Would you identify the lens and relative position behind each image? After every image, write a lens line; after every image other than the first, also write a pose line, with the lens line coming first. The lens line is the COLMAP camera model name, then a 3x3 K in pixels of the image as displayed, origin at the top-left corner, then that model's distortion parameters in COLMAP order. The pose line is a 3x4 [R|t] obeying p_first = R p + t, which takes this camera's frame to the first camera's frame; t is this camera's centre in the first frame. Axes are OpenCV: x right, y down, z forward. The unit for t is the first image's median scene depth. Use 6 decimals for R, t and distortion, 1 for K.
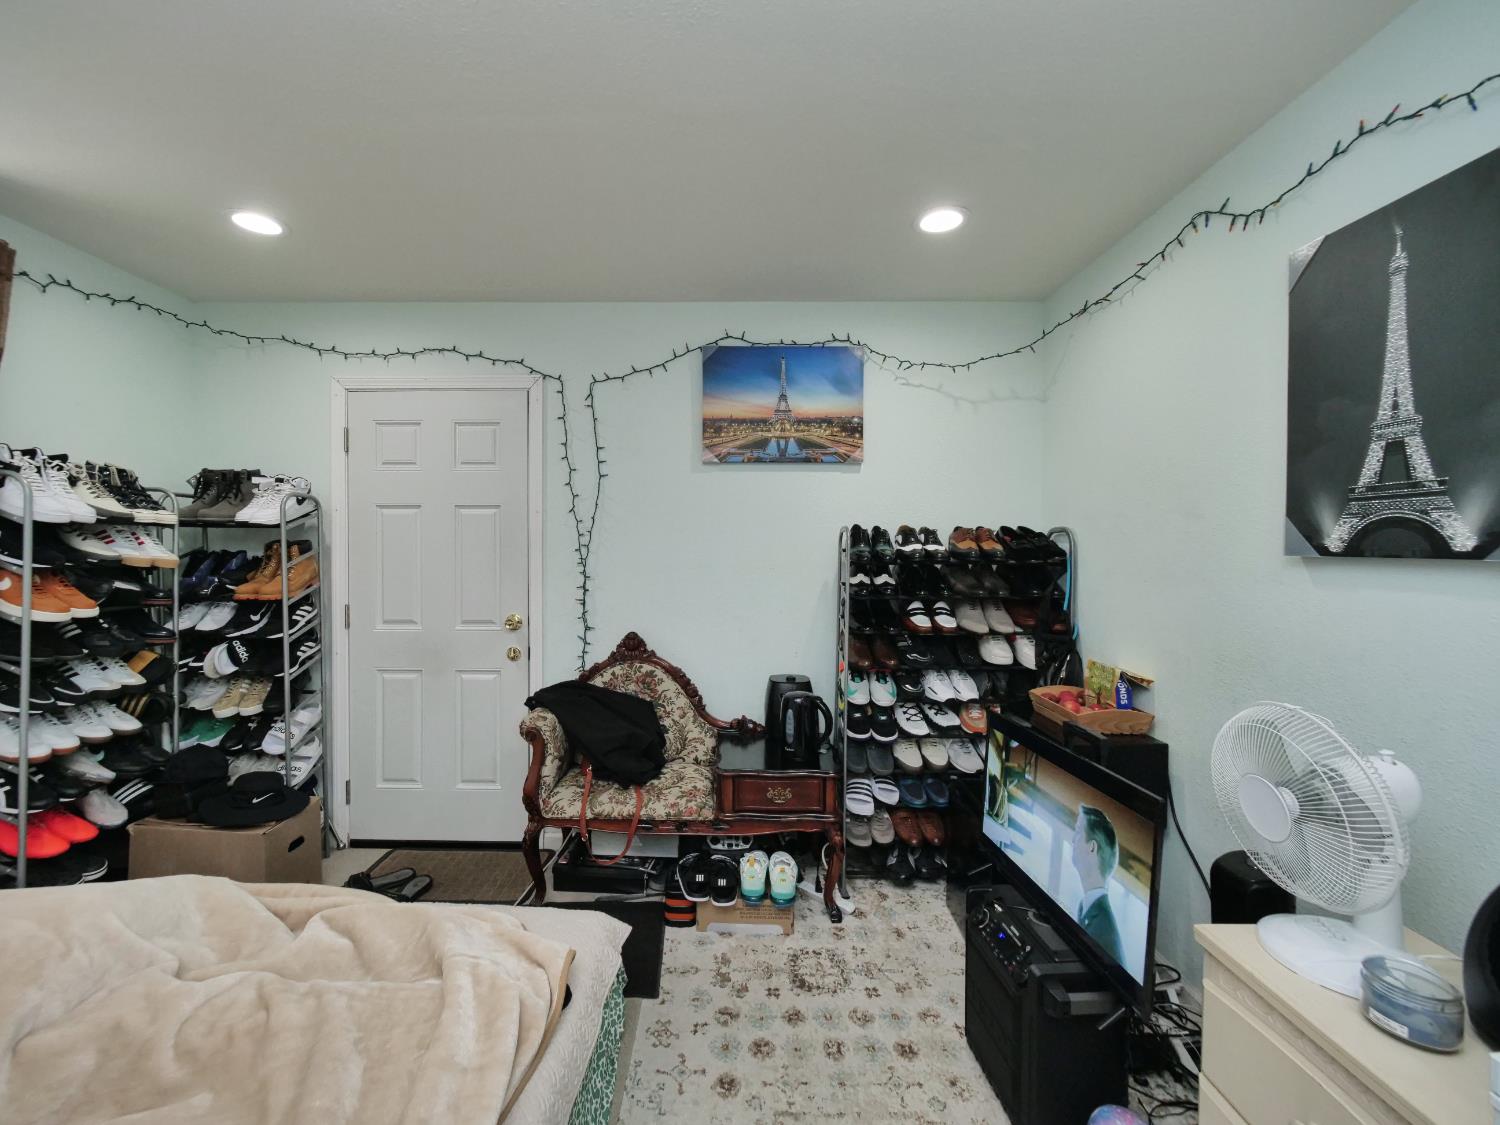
lens RADIAL K [[641.7, 0, 730.4], [0, 641.7, 559.5], [0, 0, 1]] dist [-0.003048, 0.001342]
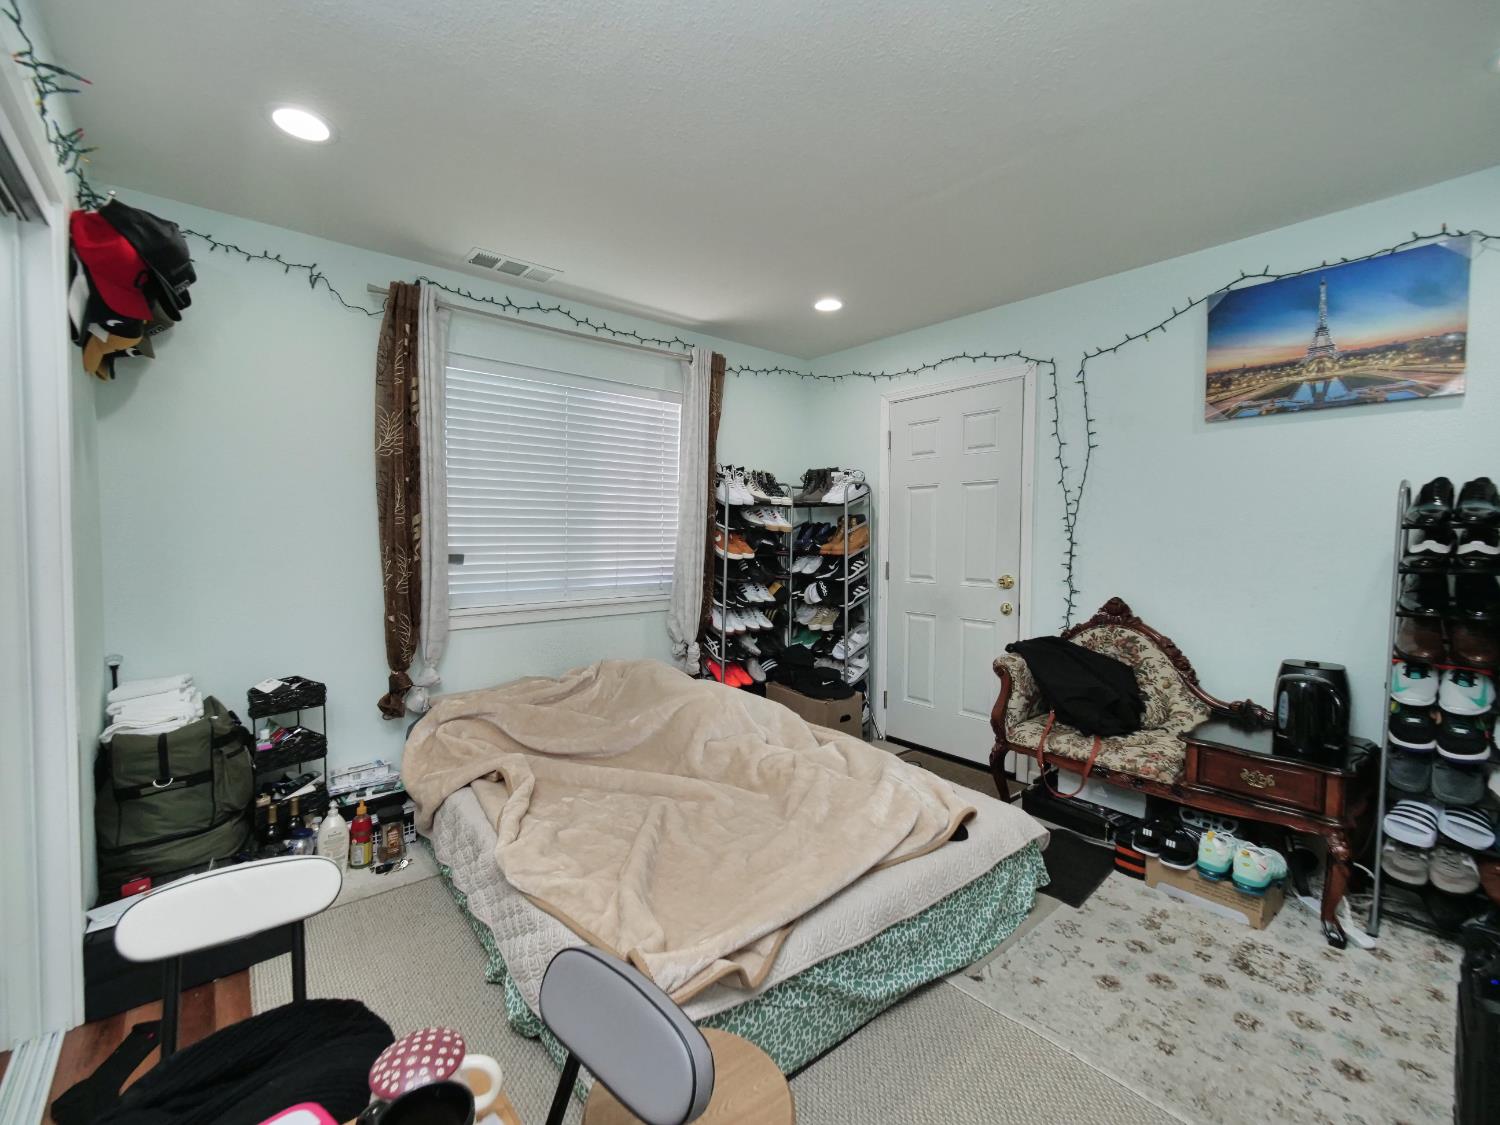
lens RADIAL K [[641.7, 0, 730.4], [0, 641.7, 559.5], [0, 0, 1]] dist [-0.003048, 0.001342]
pose [[0.641607, 0.030266, -0.766436, 0.257327], [-0.013567, 0.999513, 0.028113, 0.035713], [0.766914, -0.007639, 0.641705, -0.141697]]
